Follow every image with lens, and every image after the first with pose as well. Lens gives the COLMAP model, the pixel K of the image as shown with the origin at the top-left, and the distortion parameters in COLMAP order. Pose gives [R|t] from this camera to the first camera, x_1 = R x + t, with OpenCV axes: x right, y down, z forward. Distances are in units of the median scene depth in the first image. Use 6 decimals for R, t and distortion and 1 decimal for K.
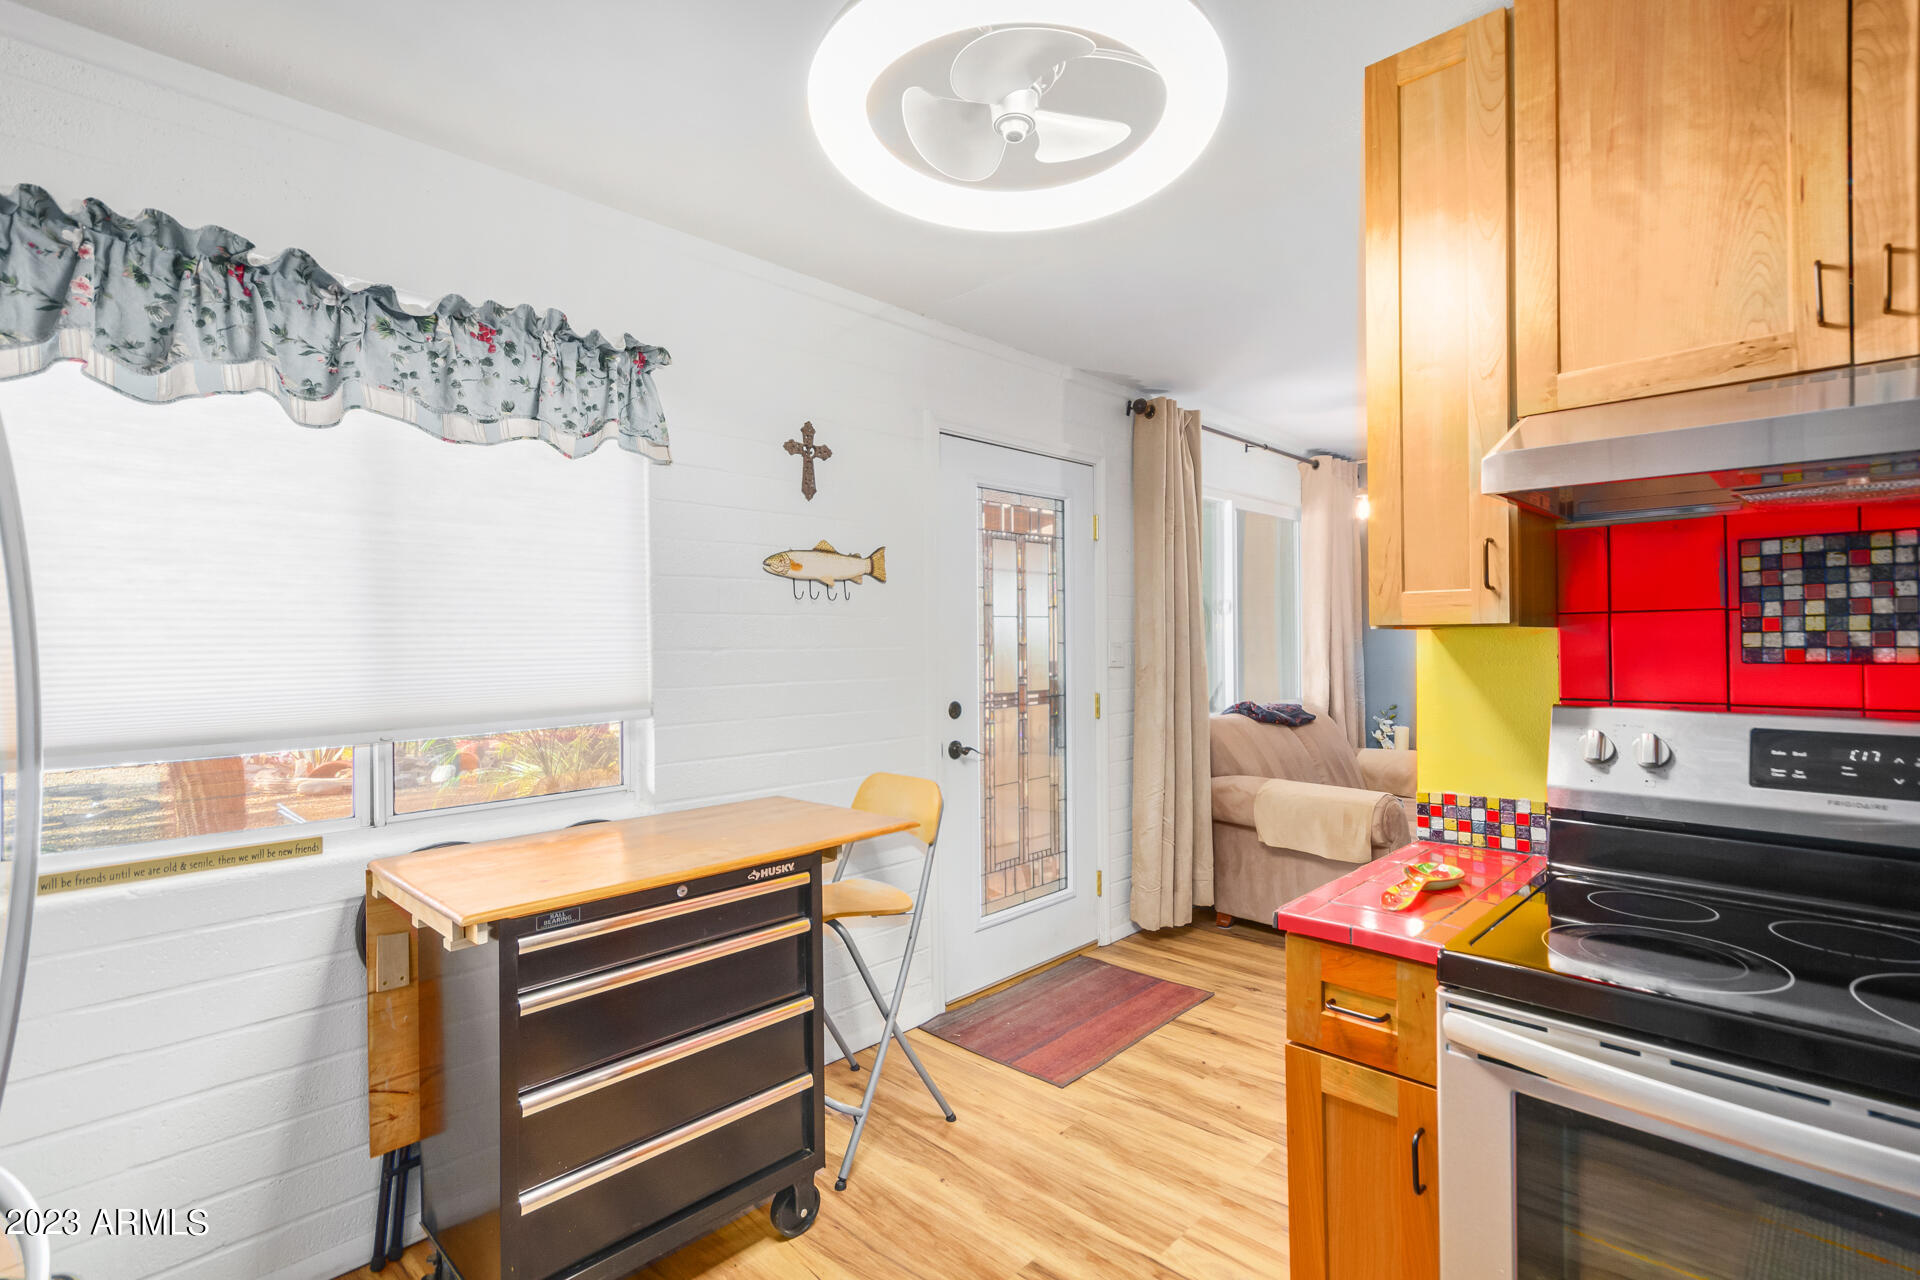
lens RADIAL K [[921.9, 0, 997.7], [0, 921.9, 634.6], [0, 0, 1]] dist [0.002139, 0.002921]
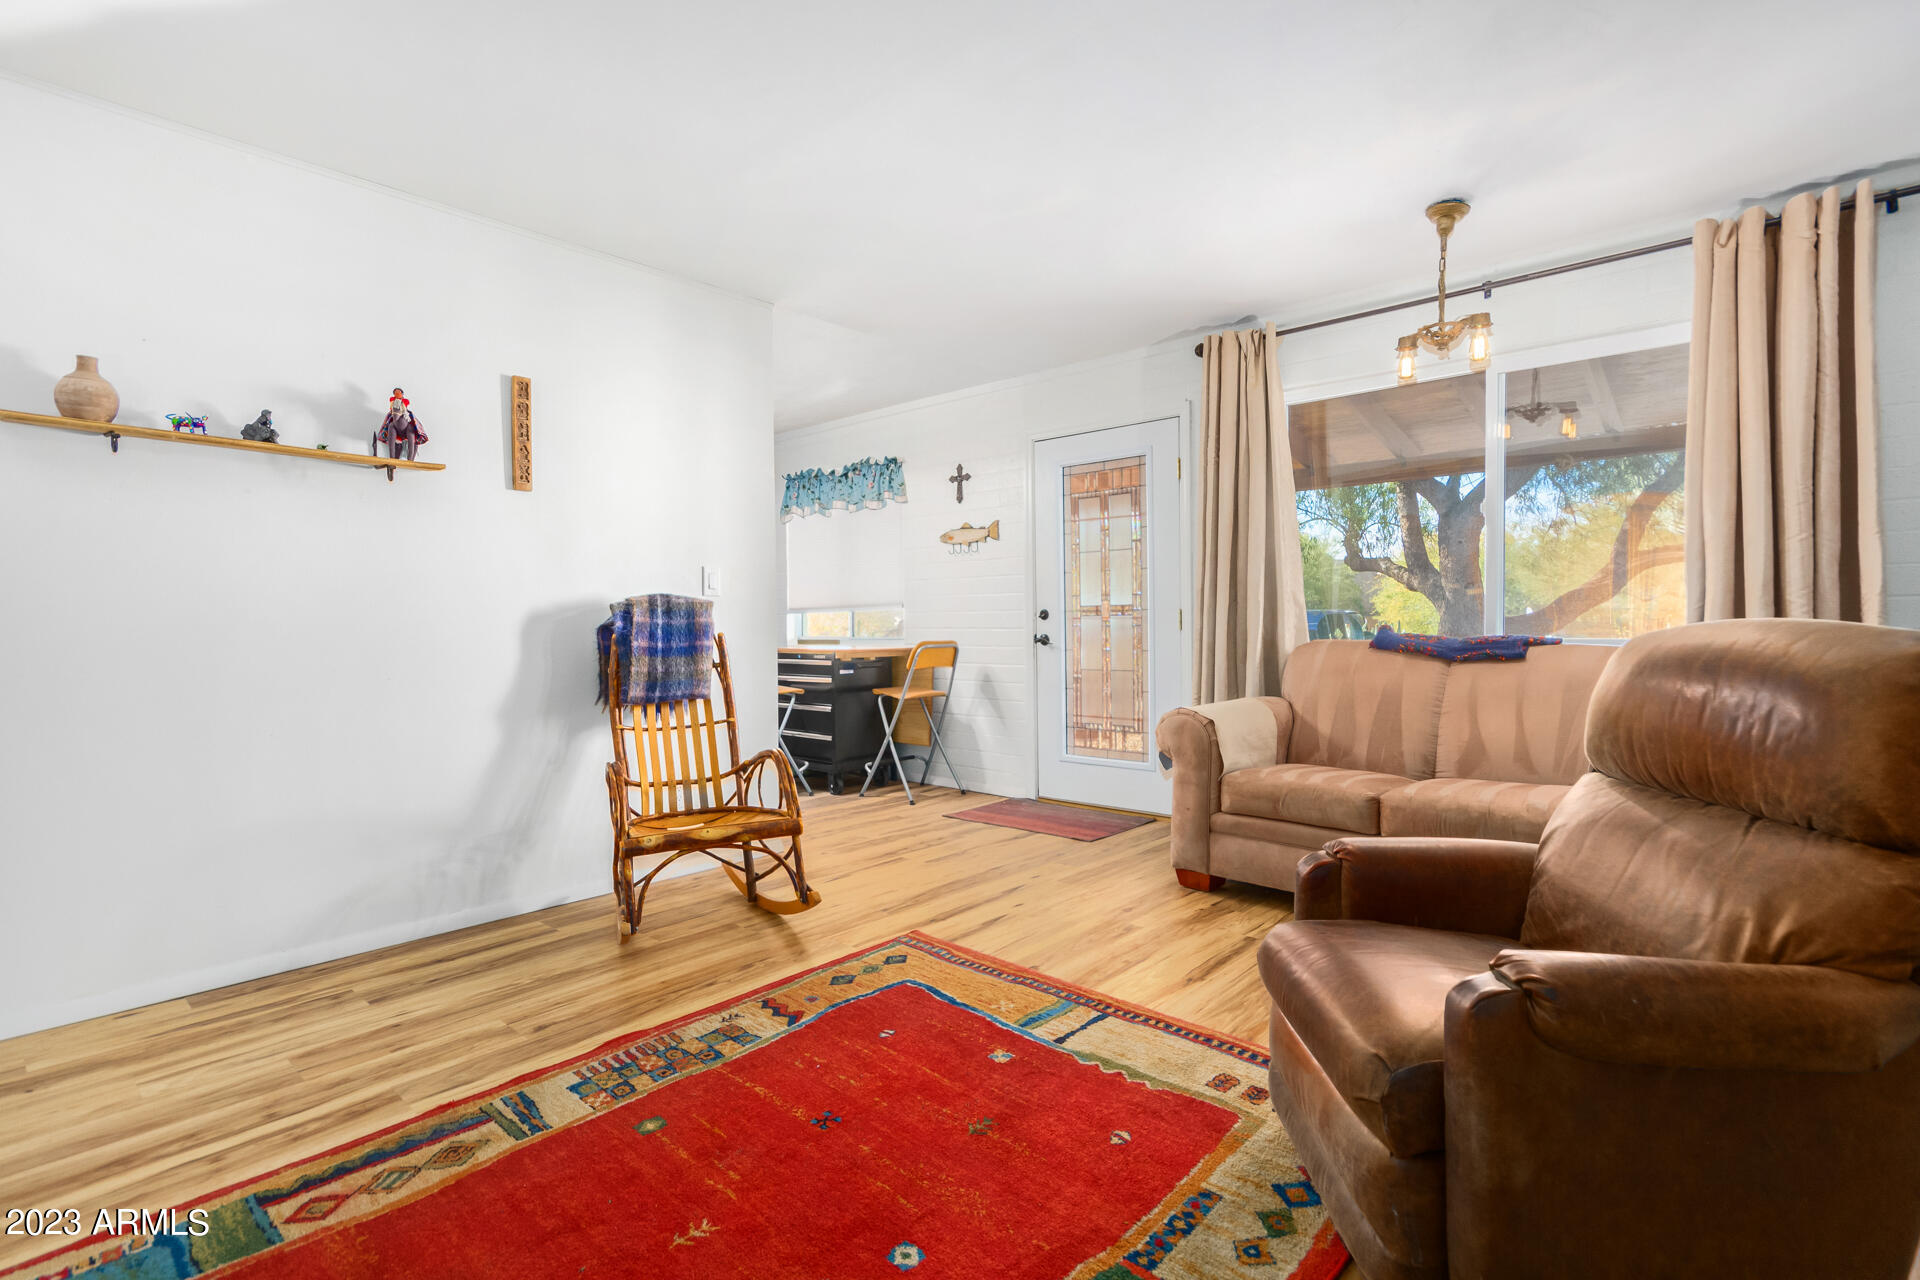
lens RADIAL K [[921.9, 0, 954.7], [0, 921.9, 624.3], [0, 0, 1]] dist [0.002139, 0.002921]
pose [[-0.005356, 0.017488, -0.999833, 2.321748], [0.016503, 0.999712, 0.017397, 0.103634], [0.999849, -0.016407, -0.005643, 1.294946]]
